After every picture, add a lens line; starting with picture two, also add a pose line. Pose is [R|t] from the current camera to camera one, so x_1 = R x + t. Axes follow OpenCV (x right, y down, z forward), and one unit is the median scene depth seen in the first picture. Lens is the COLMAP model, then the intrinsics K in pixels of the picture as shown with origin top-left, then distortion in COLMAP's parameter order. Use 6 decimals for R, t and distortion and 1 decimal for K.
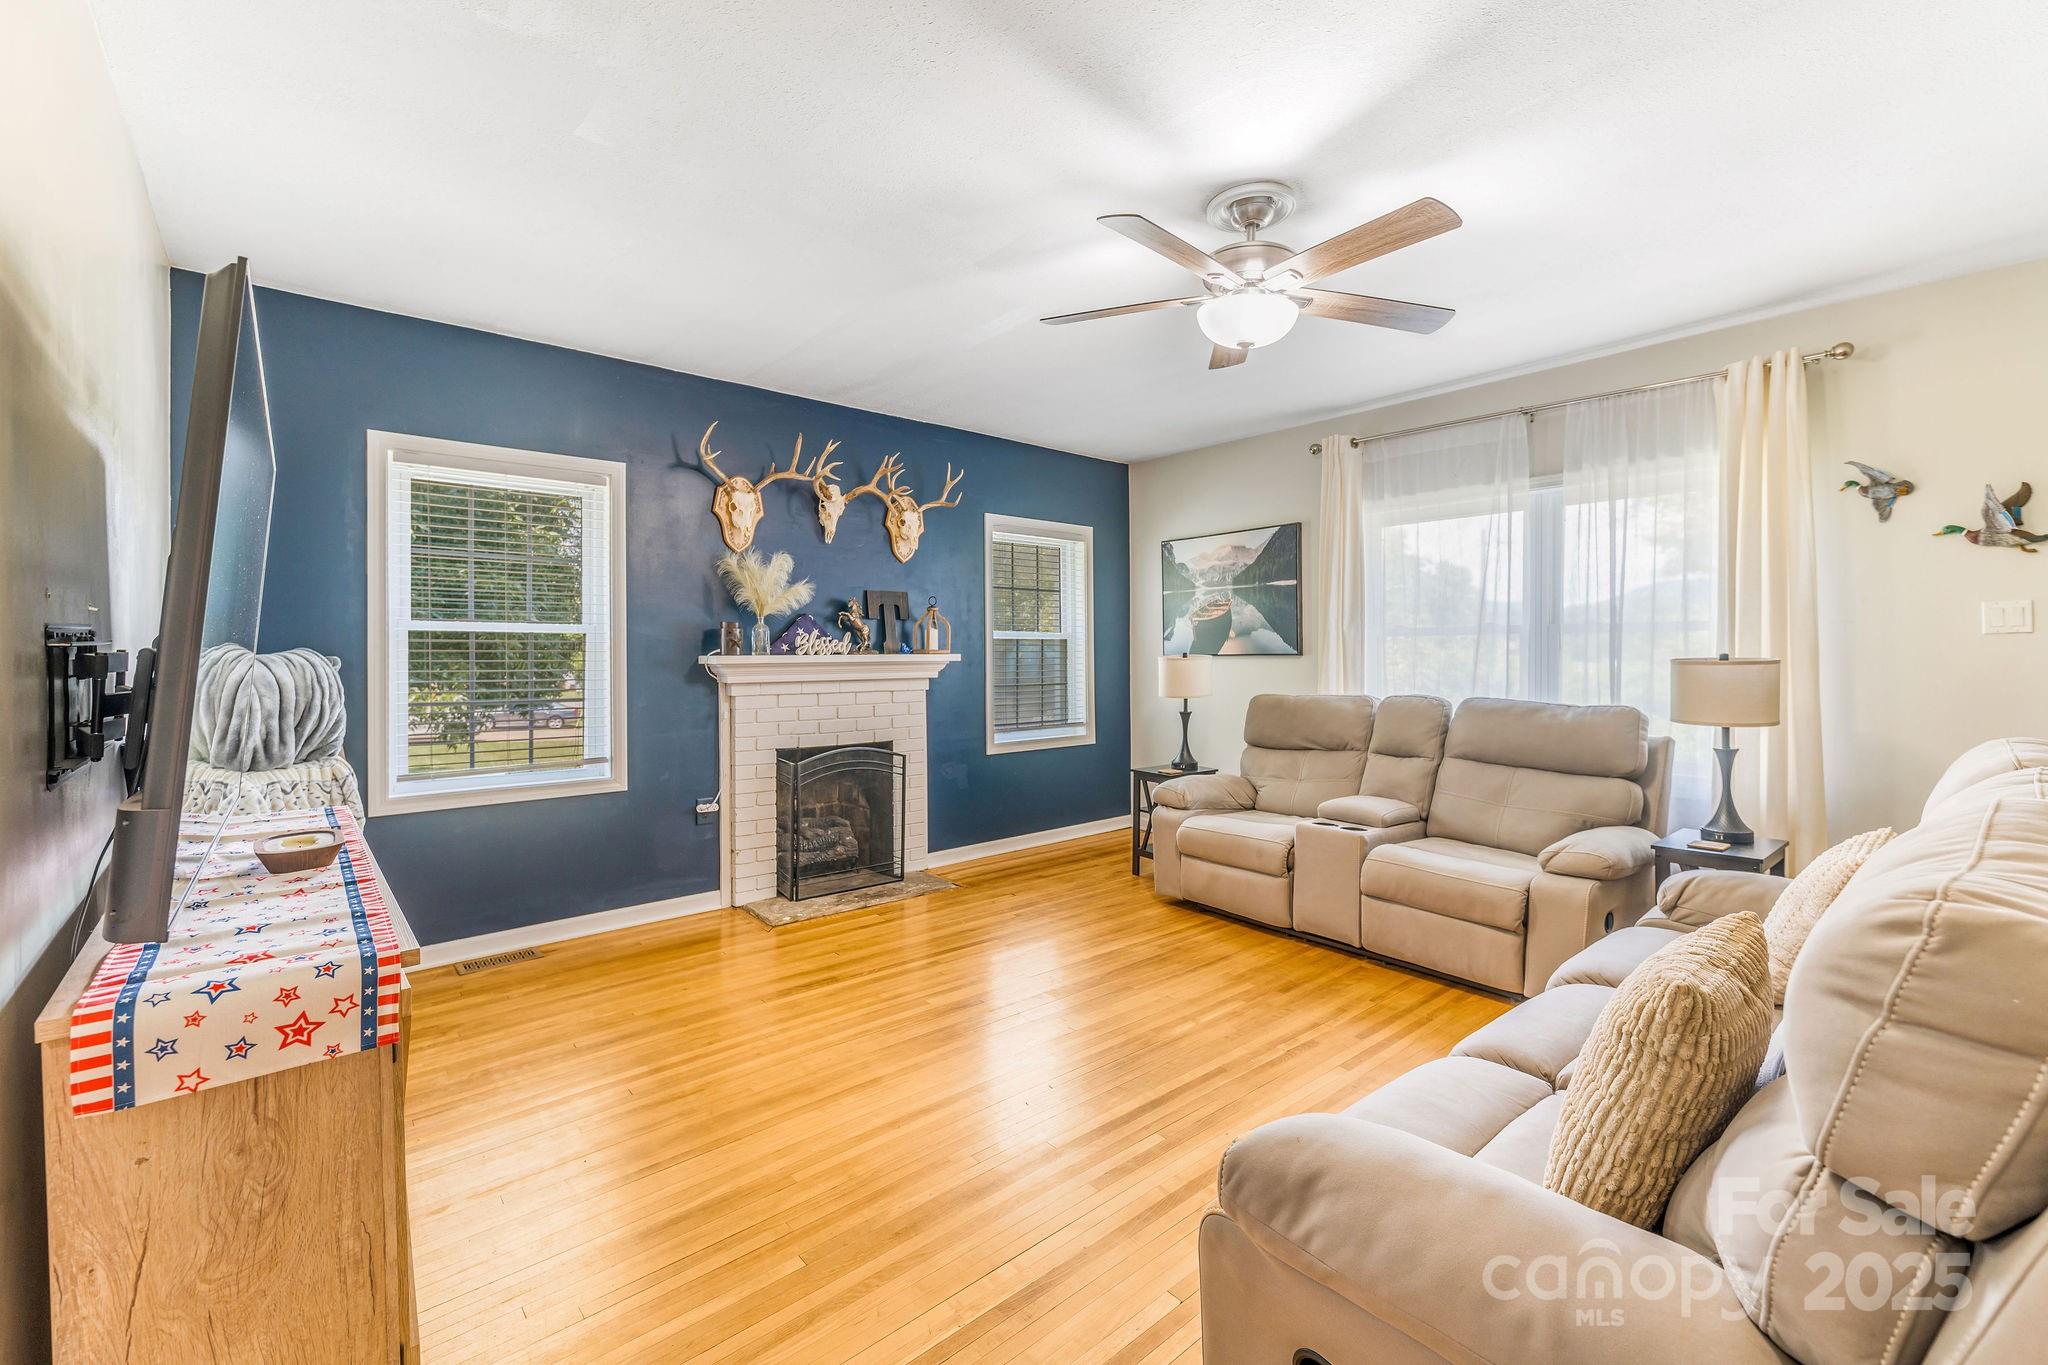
lens RADIAL K [[844.3, 0, 983.8], [0, 844.3, 649.9], [0, 0, 1]] dist [0.009749, -0.003979]
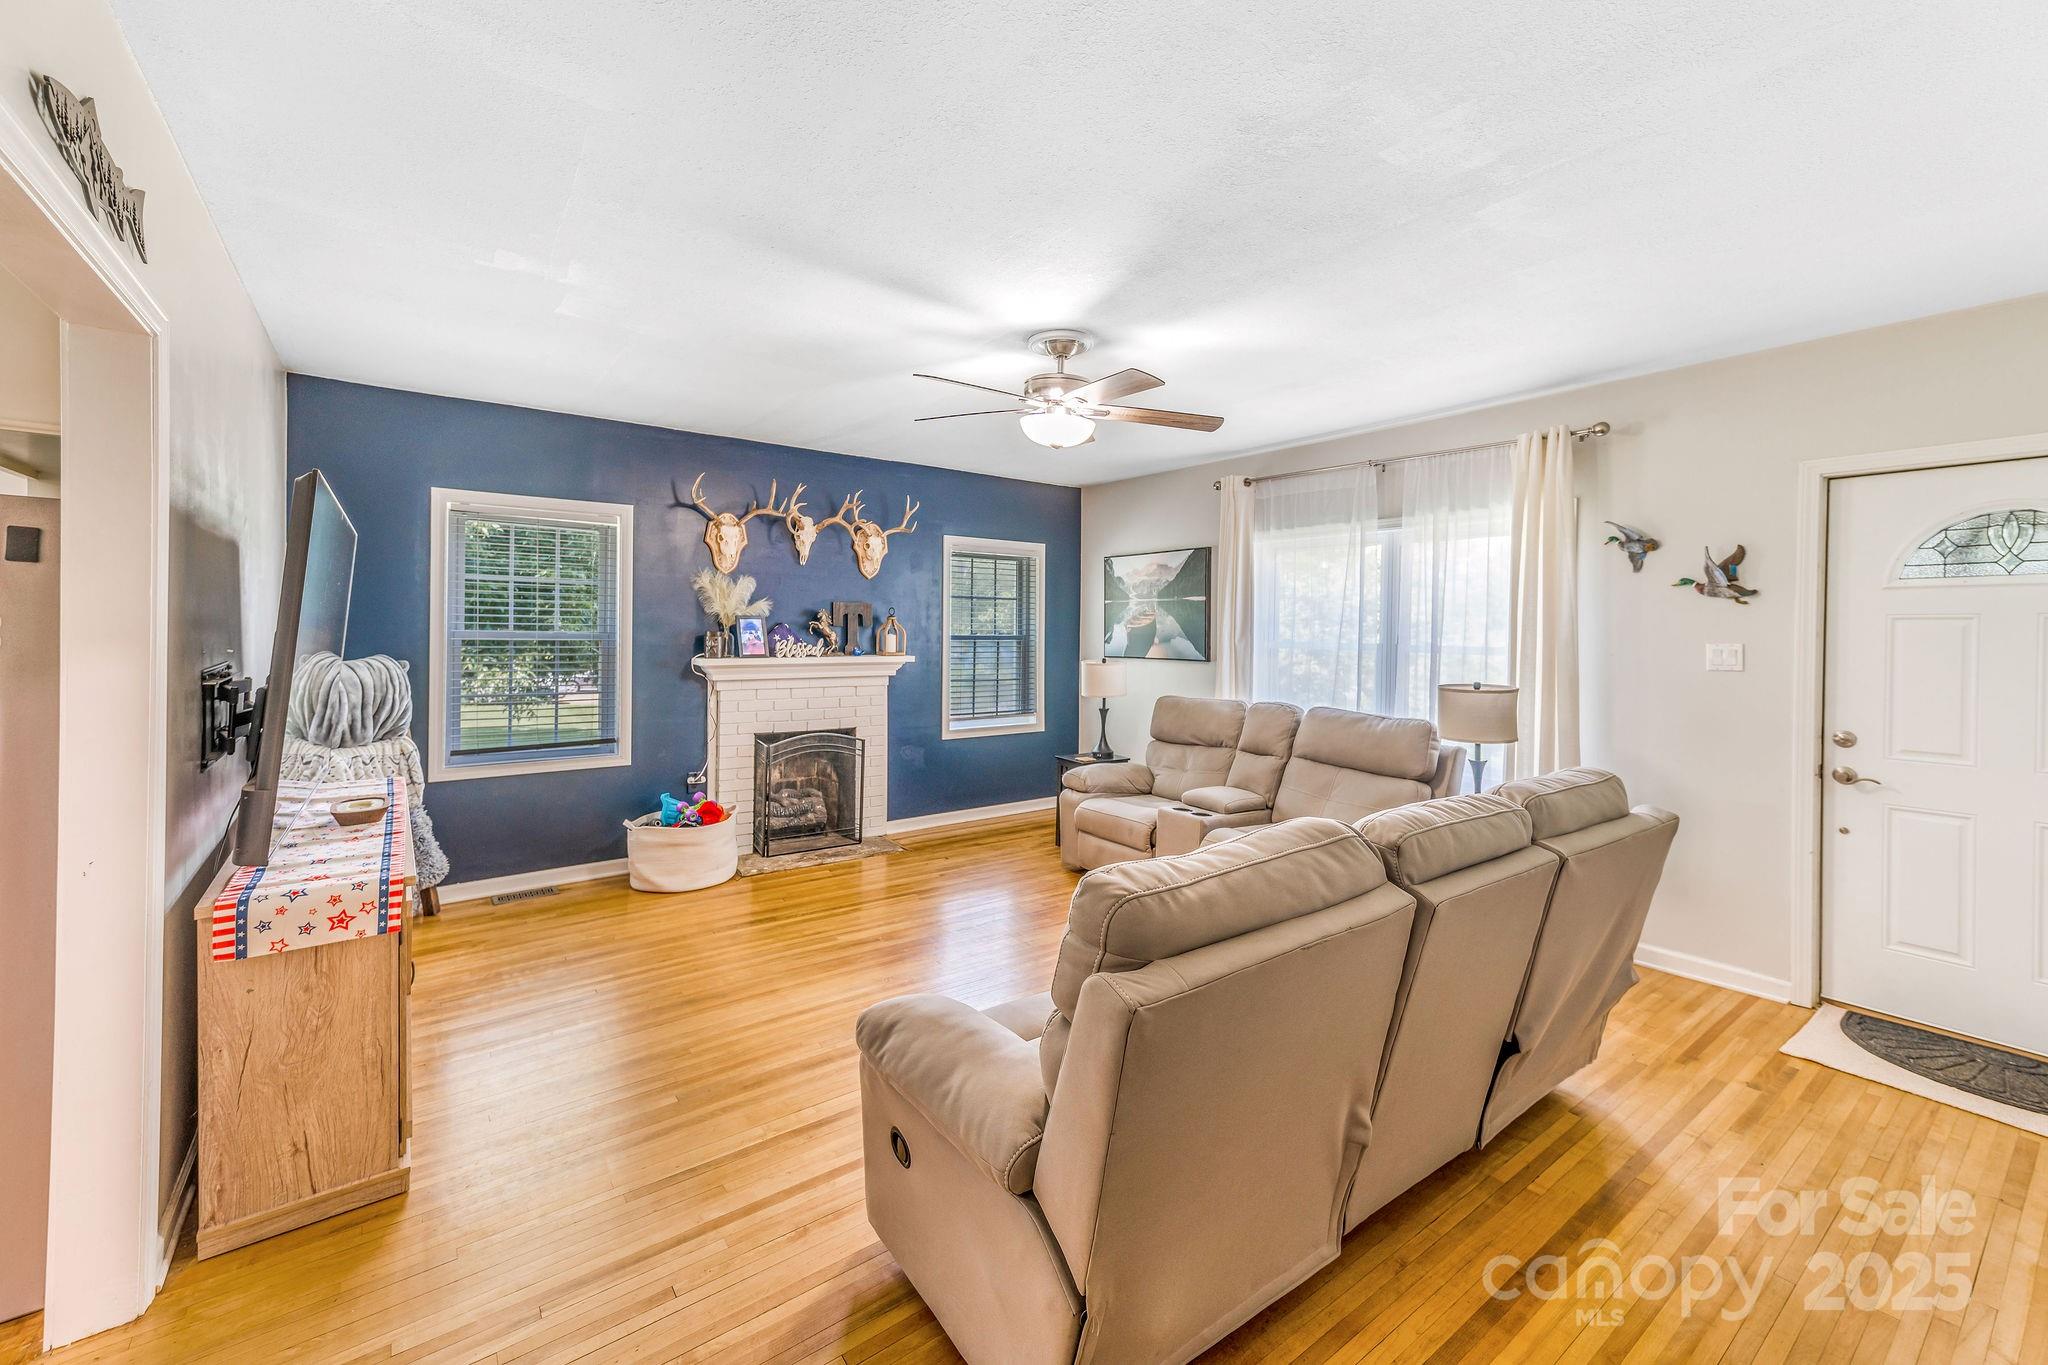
lens RADIAL K [[844.3, 0, 1021.9], [0, 844.3, 617.5], [0, 0, 1]] dist [0.009749, -0.003979]
pose [[0.997788, 0.016367, -0.064433, 0.270720], [-0.016161, 0.999862, 0.003717, -0.076828], [0.064485, -0.002668, 0.997915, -0.249738]]
